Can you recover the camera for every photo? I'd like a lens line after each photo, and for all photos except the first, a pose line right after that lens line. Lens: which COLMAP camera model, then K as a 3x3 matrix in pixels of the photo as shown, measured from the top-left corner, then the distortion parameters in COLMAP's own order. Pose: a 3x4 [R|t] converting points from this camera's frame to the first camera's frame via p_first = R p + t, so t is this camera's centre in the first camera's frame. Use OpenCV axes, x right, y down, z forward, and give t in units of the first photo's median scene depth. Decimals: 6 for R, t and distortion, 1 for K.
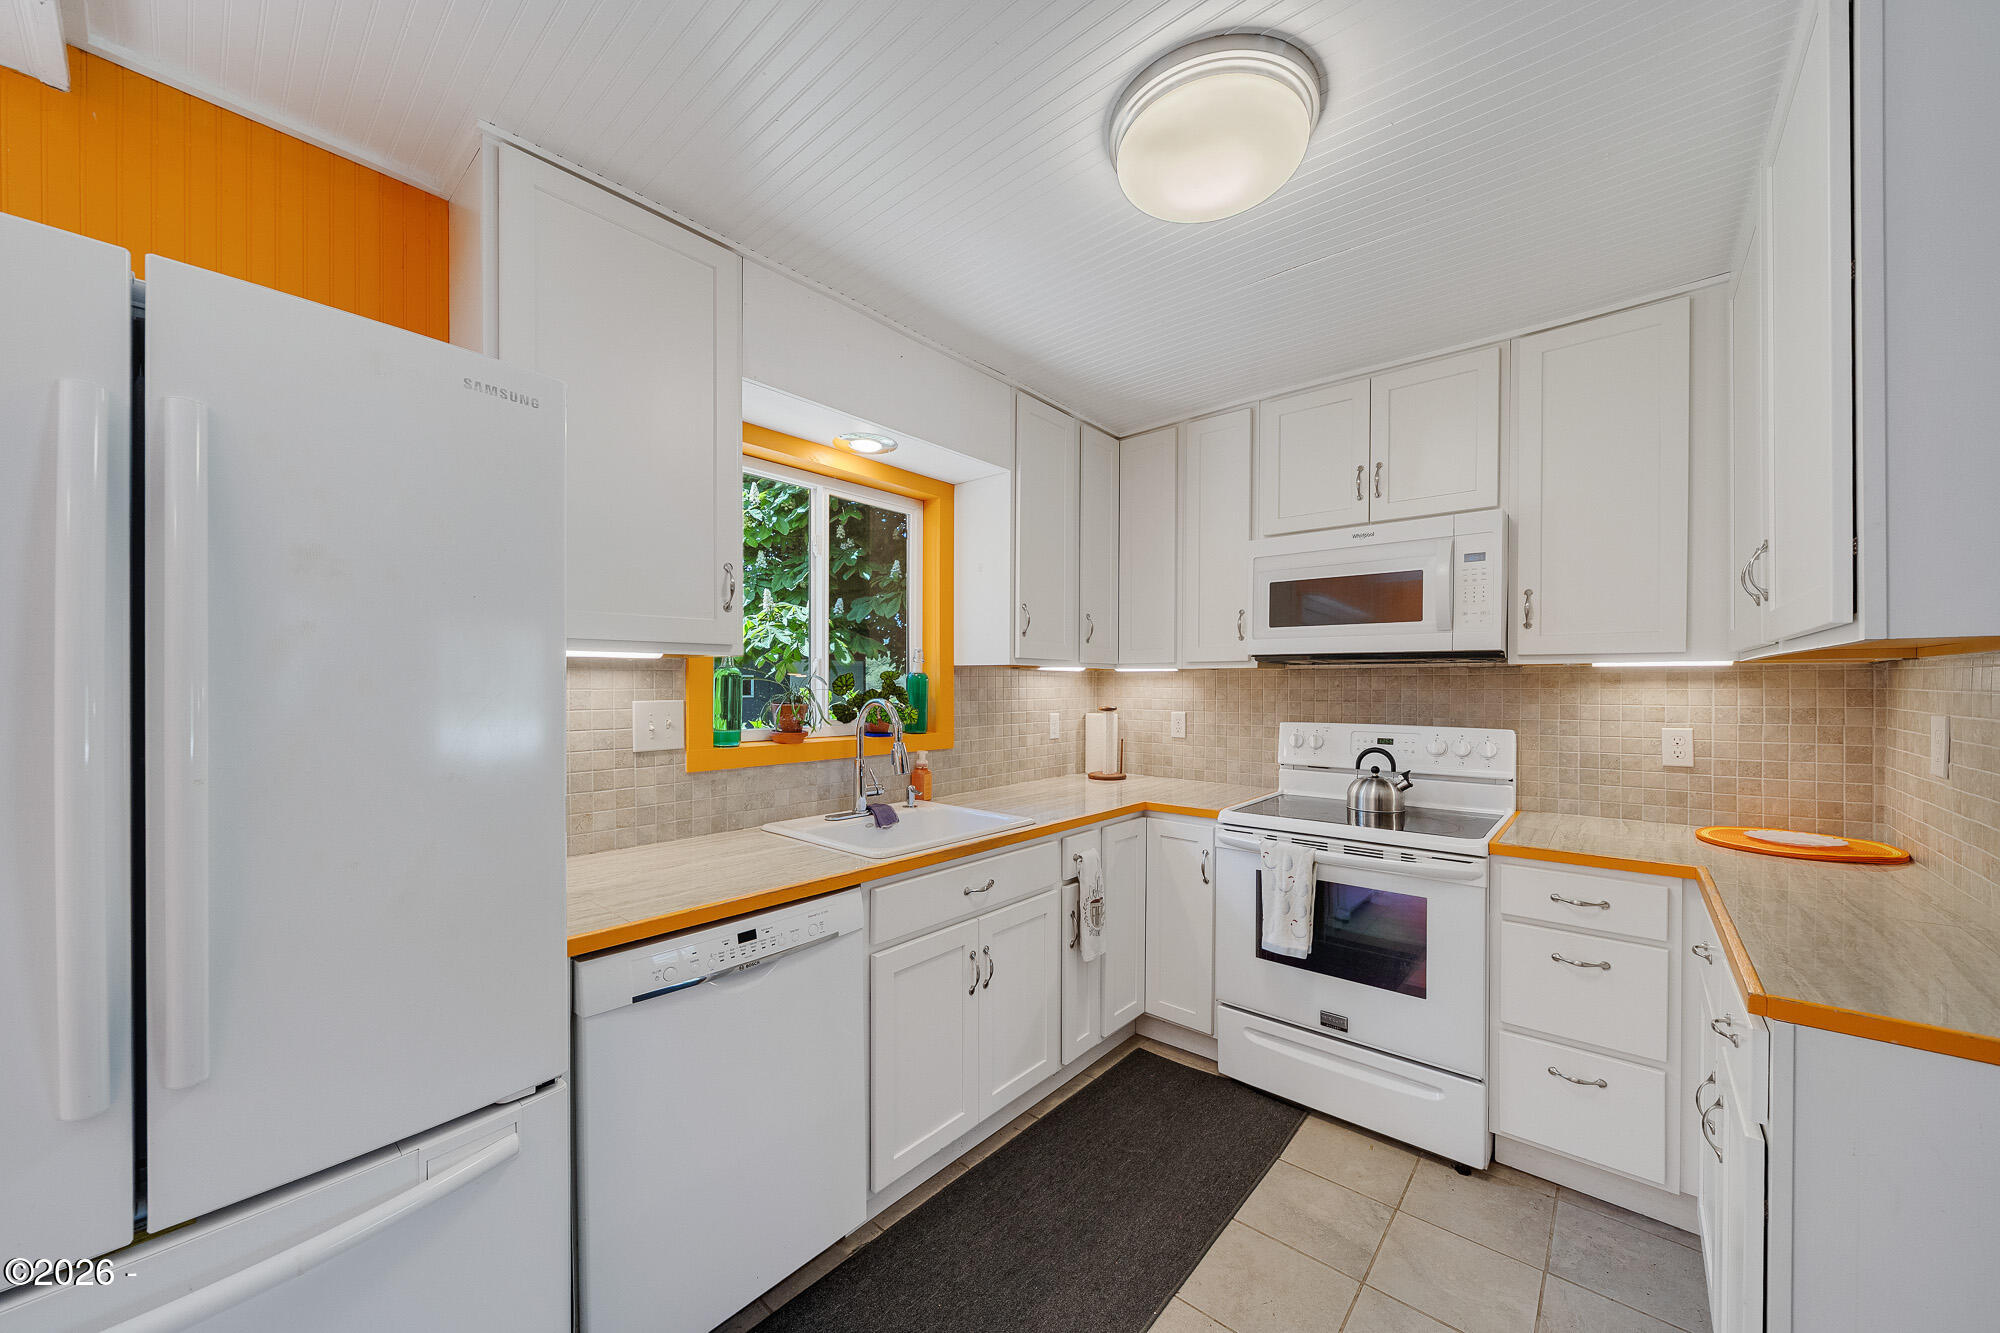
lens RADIAL K [[745.4, 0, 989.0], [0, 745.4, 680.7], [0, 0, 1]] dist [-0.001198, -0.000028]
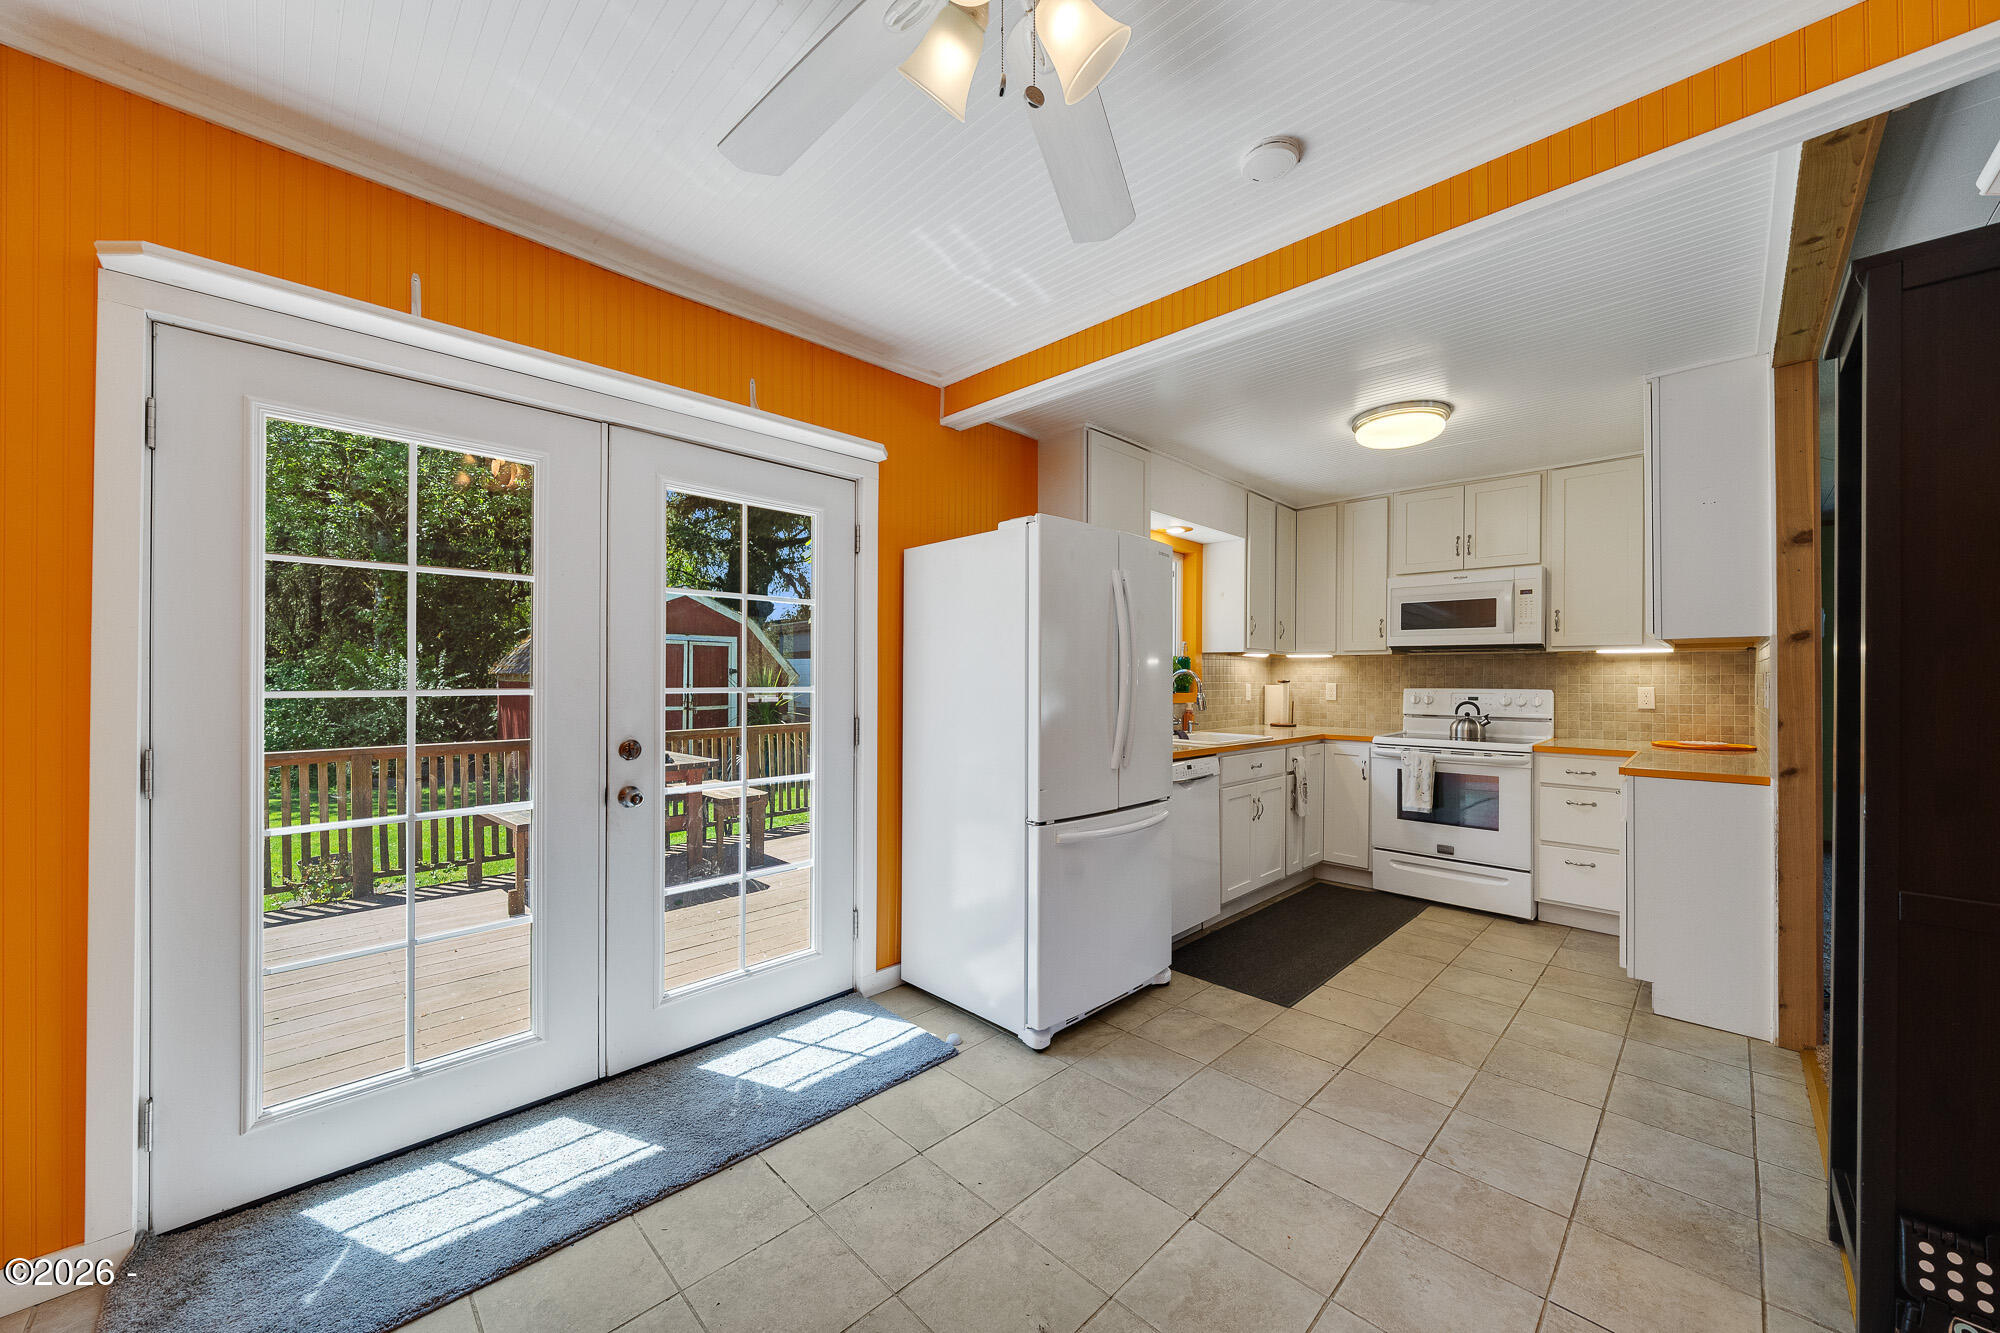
lens RADIAL K [[729.8, 0, 1000.0], [0, 729.8, 666.5], [0, 0, 1]] dist [0.000254, 0.000002]
pose [[0.997413, 0.003645, -0.071795, -0.466735], [-0.004482, 0.999924, -0.011502, 0.038669], [0.071748, 0.011795, 0.997353, -0.809044]]
